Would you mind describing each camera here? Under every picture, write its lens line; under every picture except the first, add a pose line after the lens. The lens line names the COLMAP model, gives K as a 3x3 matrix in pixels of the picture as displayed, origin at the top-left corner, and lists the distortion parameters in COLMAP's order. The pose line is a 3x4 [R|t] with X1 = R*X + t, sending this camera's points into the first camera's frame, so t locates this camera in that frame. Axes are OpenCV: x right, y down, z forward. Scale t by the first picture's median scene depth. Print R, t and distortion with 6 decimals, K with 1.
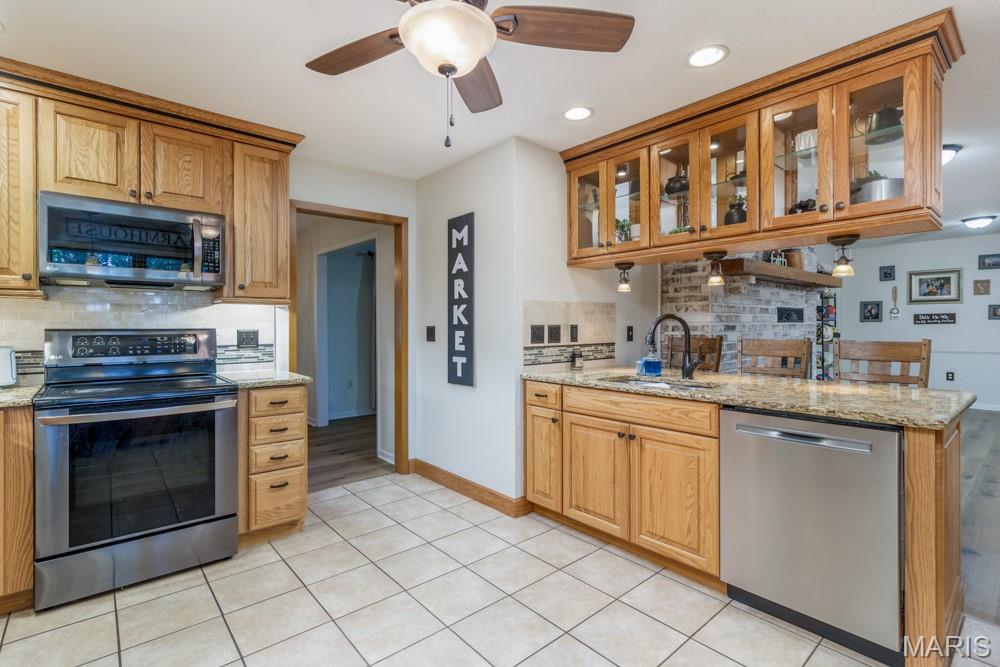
lens RADIAL K [[468.3, 0, 496.5], [0, 468.3, 327.2], [0, 0, 1]] dist [0.003683, 0.000995]
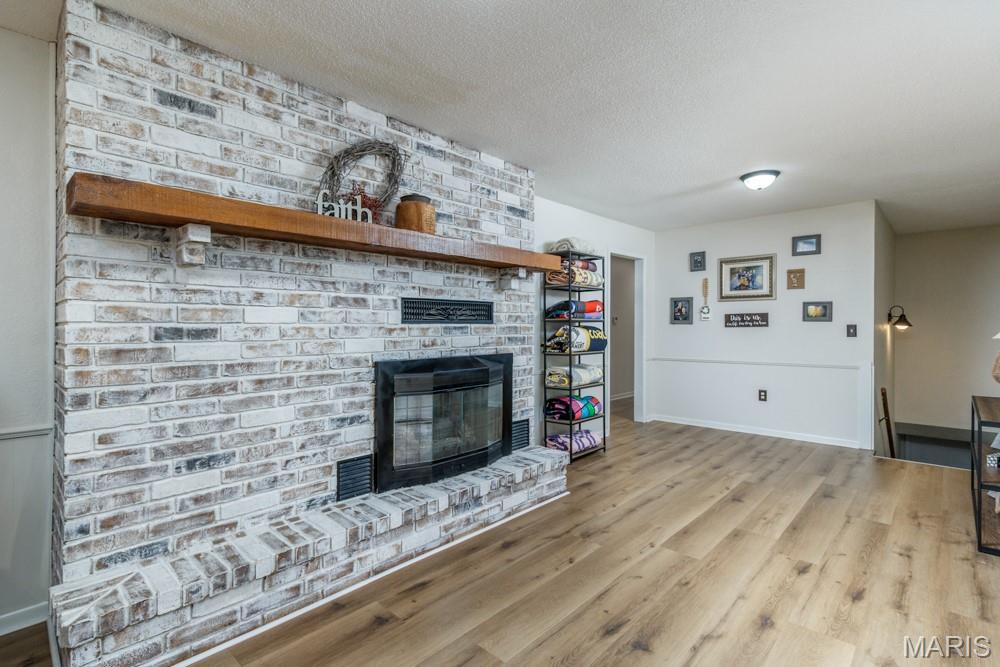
lens RADIAL K [[468.3, 0, 503.4], [0, 468.3, 326.8], [0, 0, 1]] dist [0.003683, 0.000995]
pose [[0.994922, 0.003419, 0.100591, 0.466461], [-0.002982, 0.999985, -0.004498, -0.002615], [-0.100605, 0.004175, 0.994918, 0.281920]]
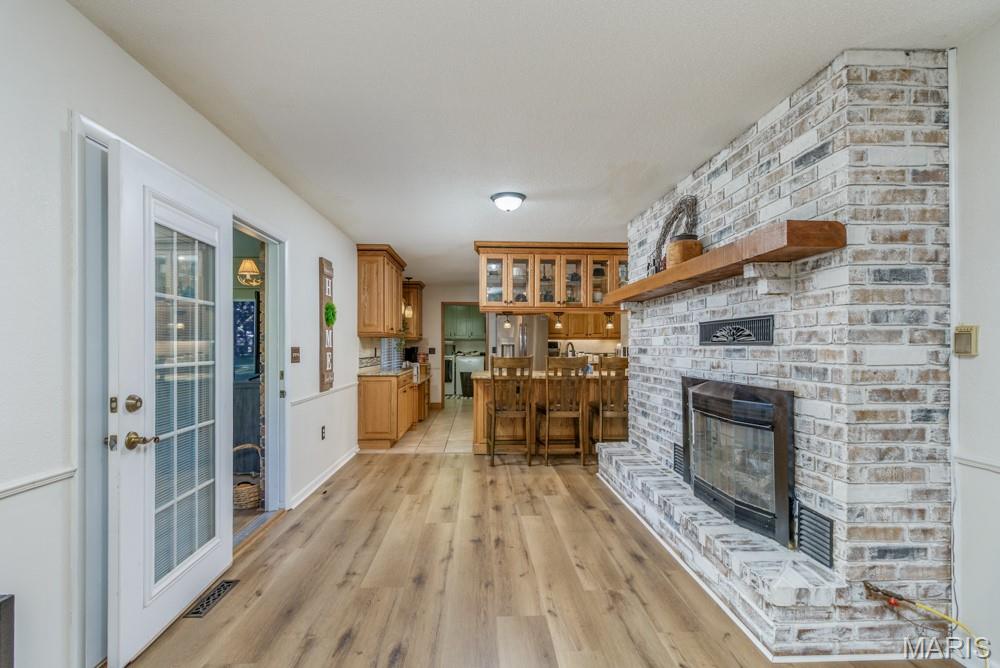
lens RADIAL K [[468.3, 0, 501.2], [0, 468.3, 341.4], [0, 0, 1]] dist [0.003683, 0.000995]
pose [[-0.617968, -0.003350, -0.786196, 0.907473], [-0.000837, 0.999993, -0.003604, -0.009572], [0.786203, -0.001569, -0.617966, 0.833031]]
